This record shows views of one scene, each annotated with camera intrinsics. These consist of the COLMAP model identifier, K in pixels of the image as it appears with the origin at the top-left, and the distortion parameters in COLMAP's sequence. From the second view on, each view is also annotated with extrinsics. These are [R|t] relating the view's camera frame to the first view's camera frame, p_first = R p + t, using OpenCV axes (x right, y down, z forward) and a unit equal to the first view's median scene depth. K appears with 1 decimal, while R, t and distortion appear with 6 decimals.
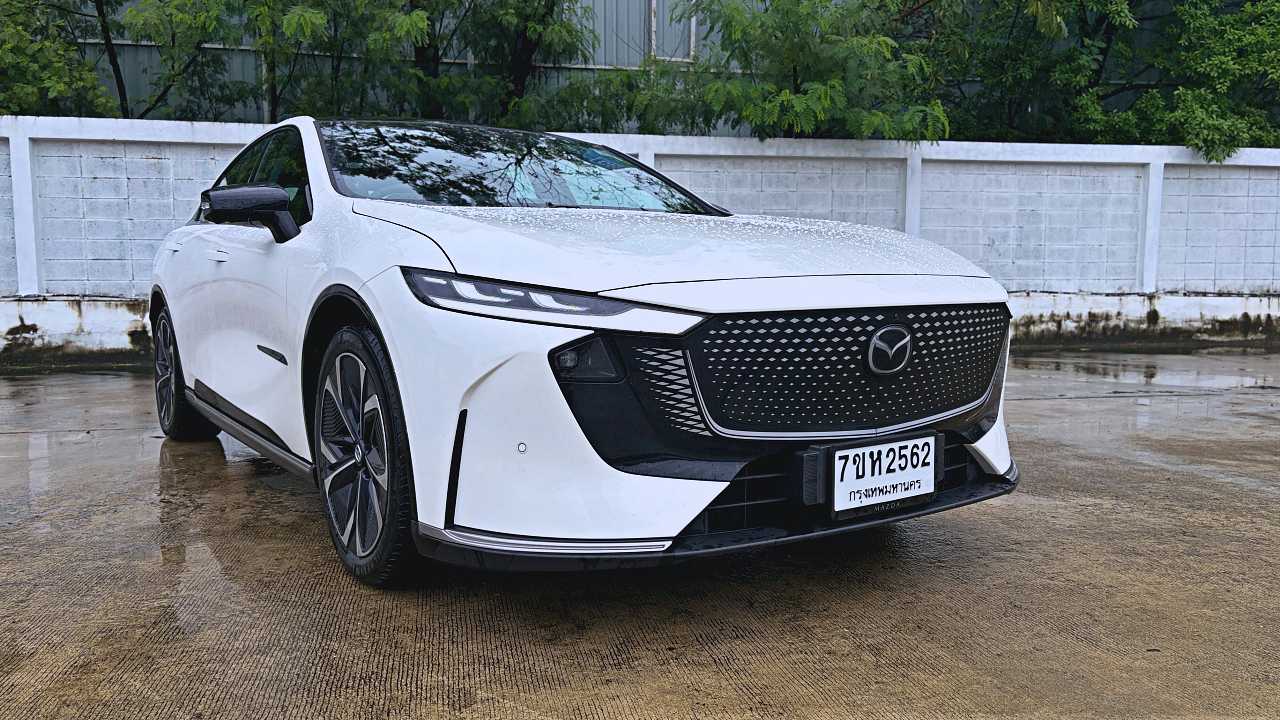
lens RADIAL K [[958.2, 0, 640.0], [0, 958.2, 360.0], [0, 0, 1]] dist [0.067493, -0.061285]
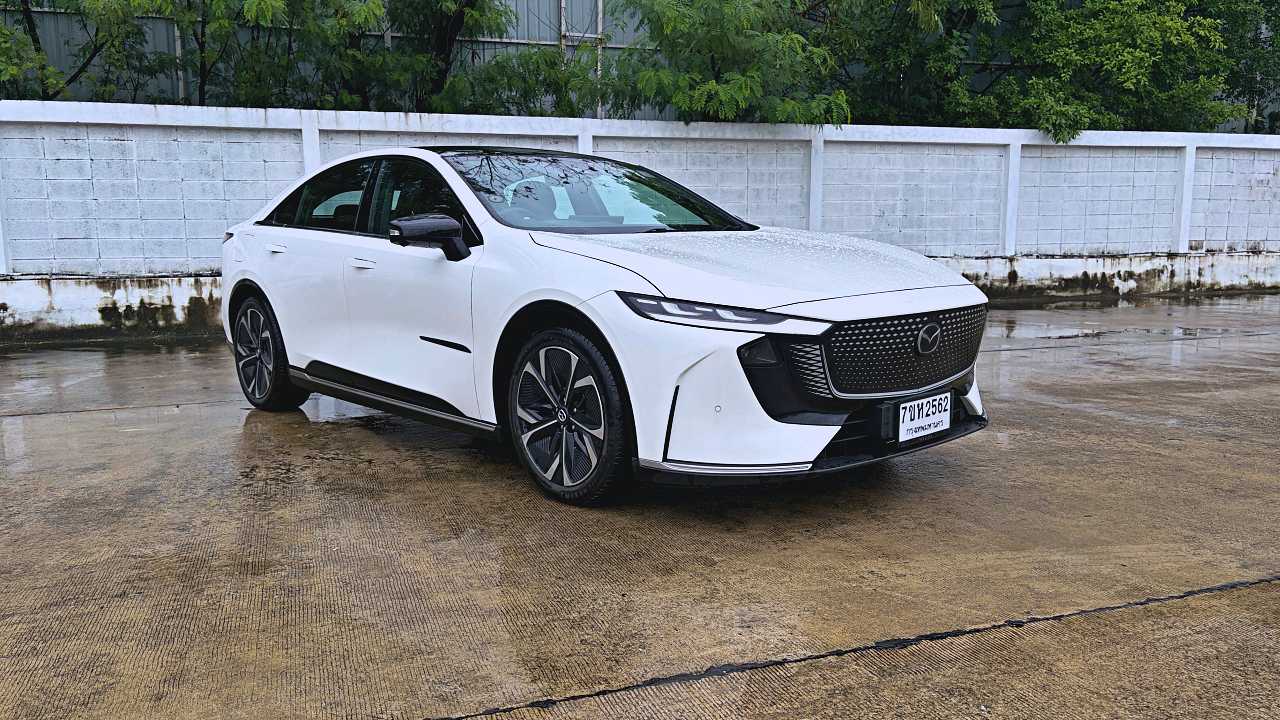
lens RADIAL K [[958.2, 0, 640.0], [0, 958.2, 360.0], [0, 0, 1]] dist [0.067493, -0.061285]
pose [[0.989864, -0.027006, 0.139428, -0.100918], [0.020086, 0.998507, 0.050800, -0.015386], [-0.140591, -0.047484, 0.988928, -0.115729]]
